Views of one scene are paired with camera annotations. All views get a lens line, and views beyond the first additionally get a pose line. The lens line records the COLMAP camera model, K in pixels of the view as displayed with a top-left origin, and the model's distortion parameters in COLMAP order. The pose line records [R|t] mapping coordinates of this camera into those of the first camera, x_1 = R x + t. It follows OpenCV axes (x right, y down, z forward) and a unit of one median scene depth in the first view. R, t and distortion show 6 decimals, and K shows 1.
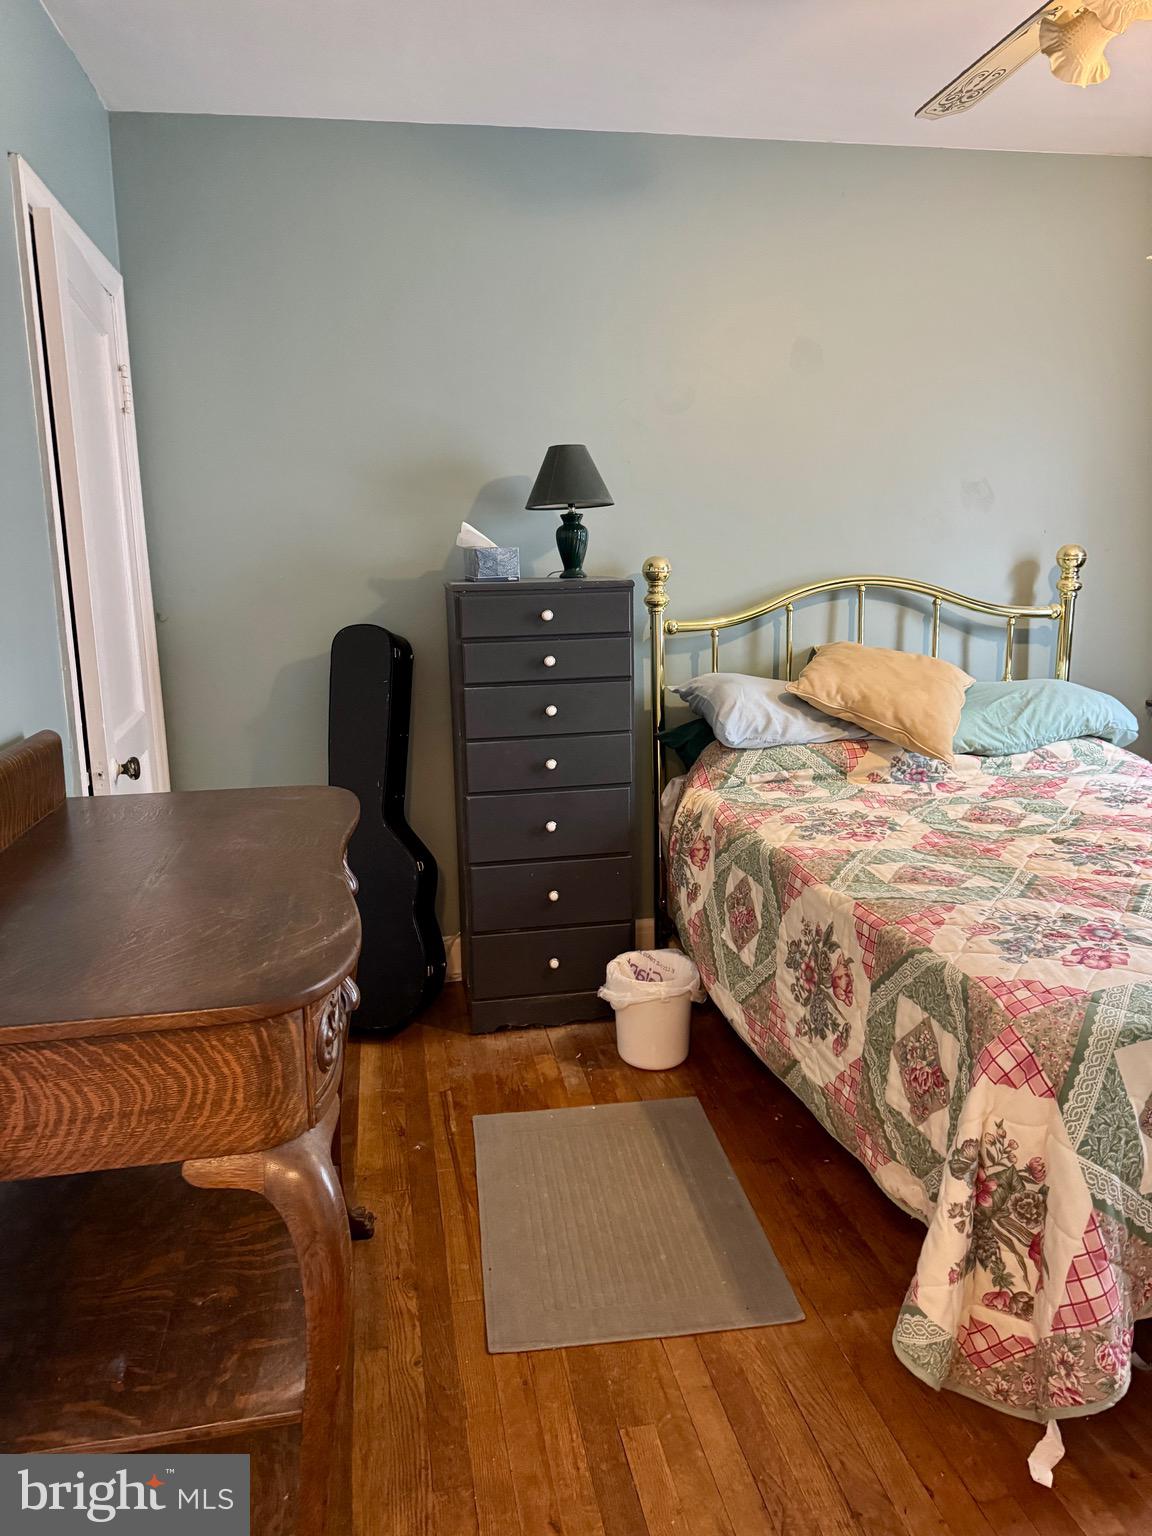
lens RADIAL K [[1090.3, 0, 565.0], [0, 1090.3, 773.7], [0, 0, 1]] dist [0.087564, -0.106608]
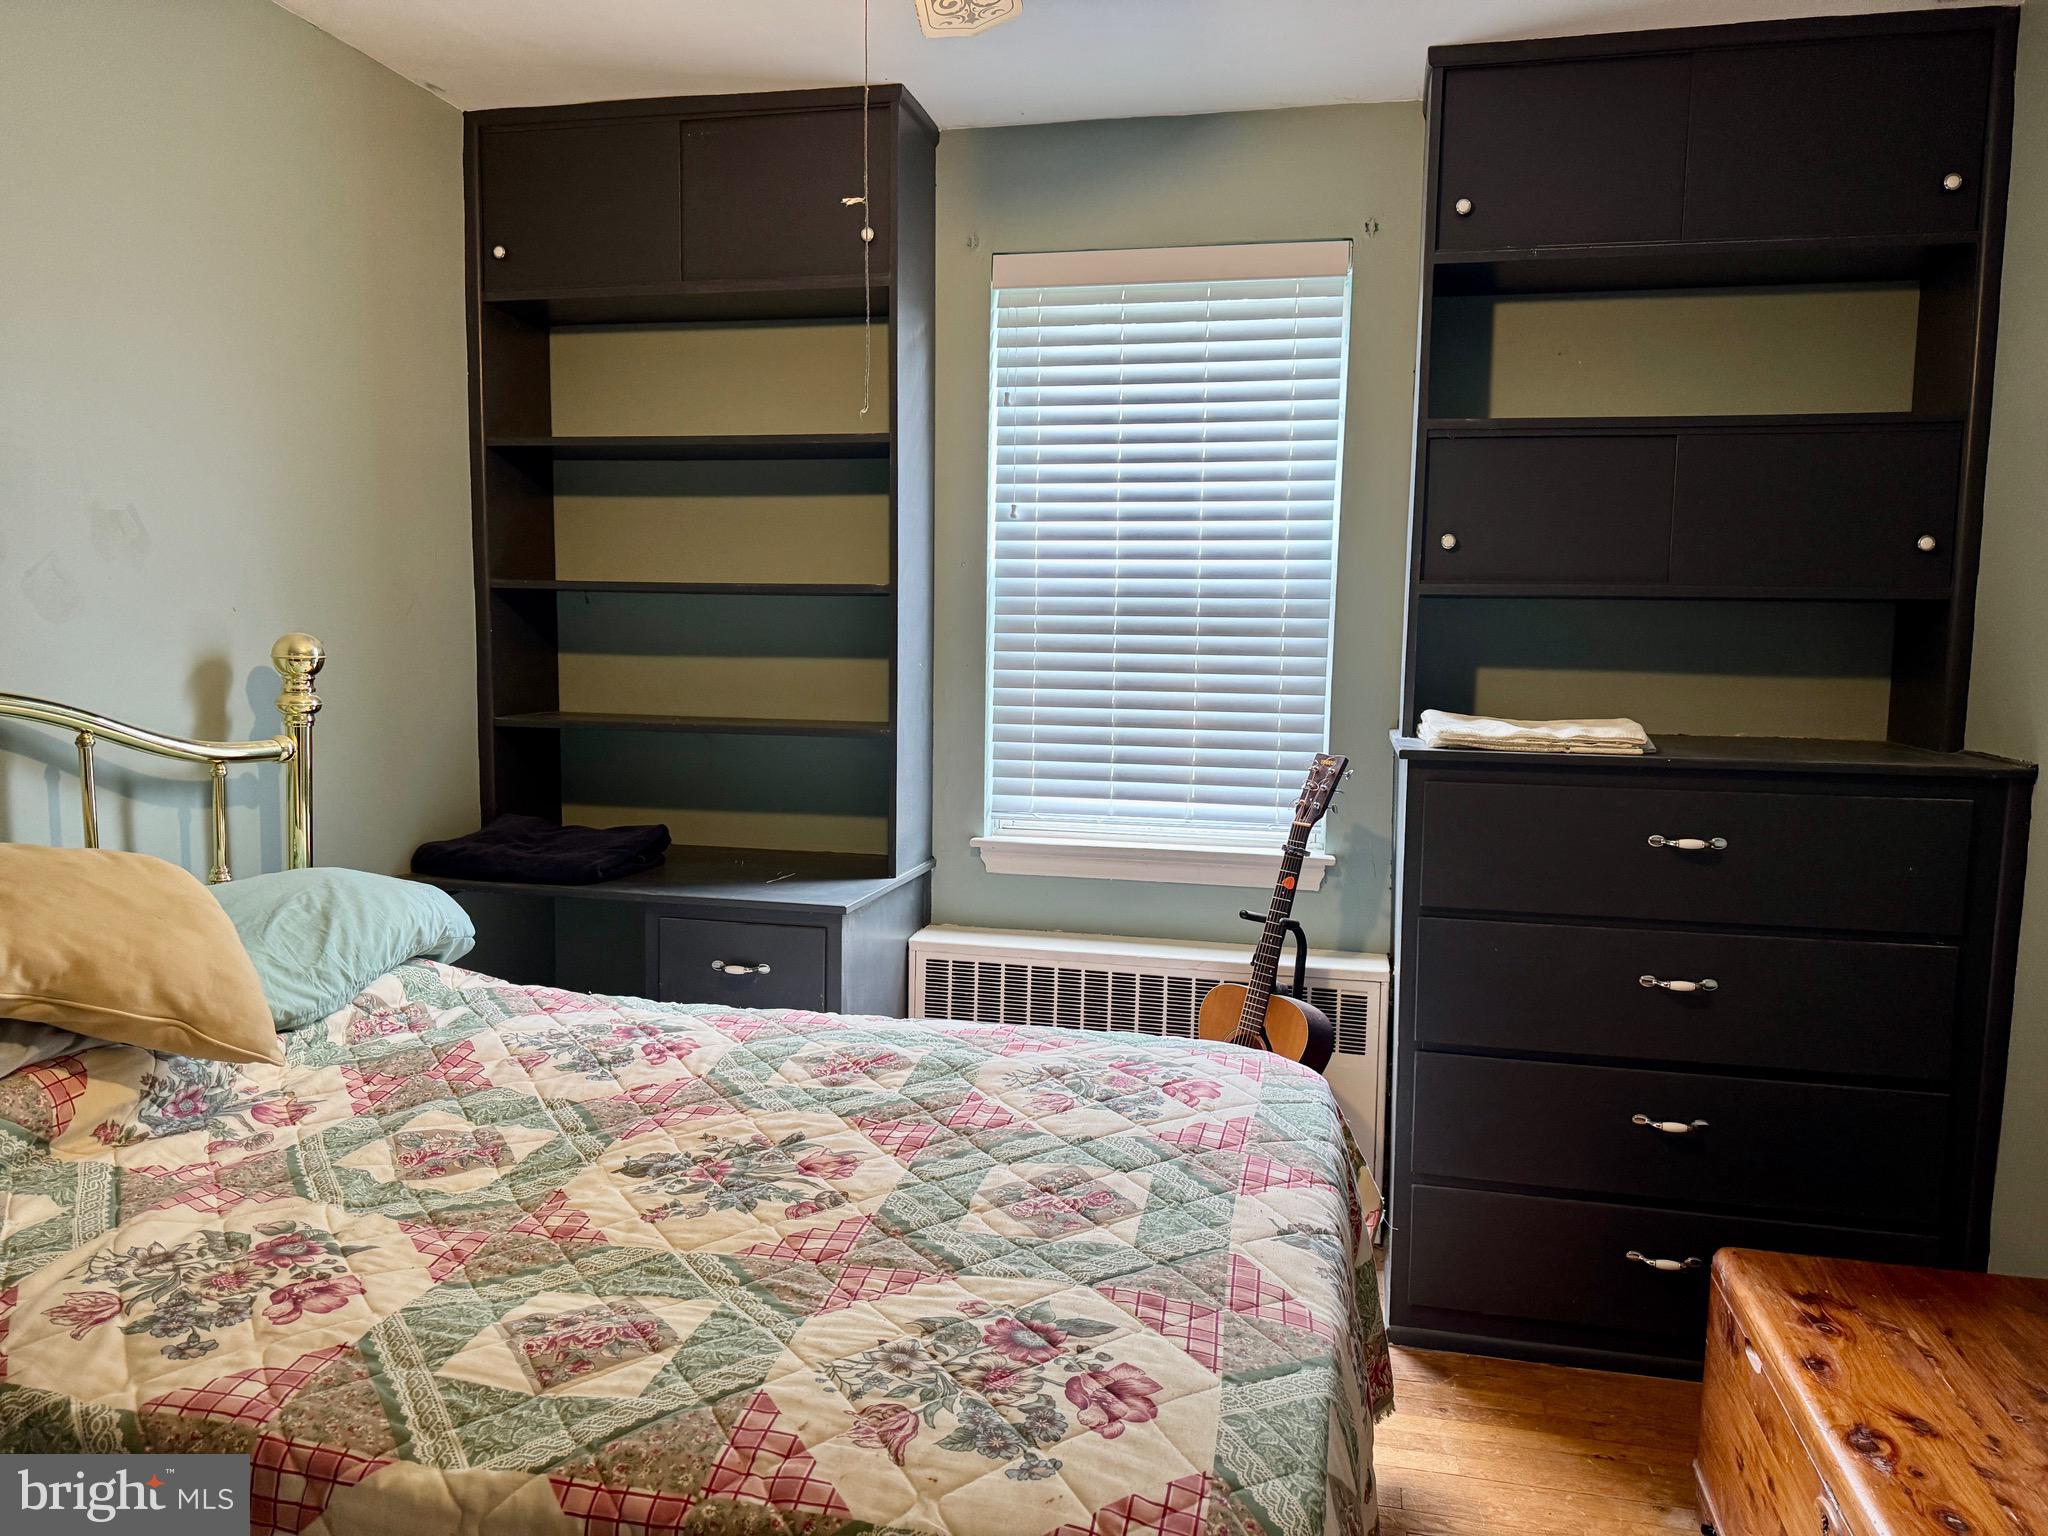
lens RADIAL K [[1453.7, 0, 1020.0], [0, 1453.7, 760.7], [0, 0, 1]] dist [0.087564, -0.106608]
pose [[0.398603, -0.053073, 0.915587, -0.121189], [0.146772, 0.989149, -0.006561, -0.089677], [-0.905303, 0.136998, 0.402067, 0.391230]]
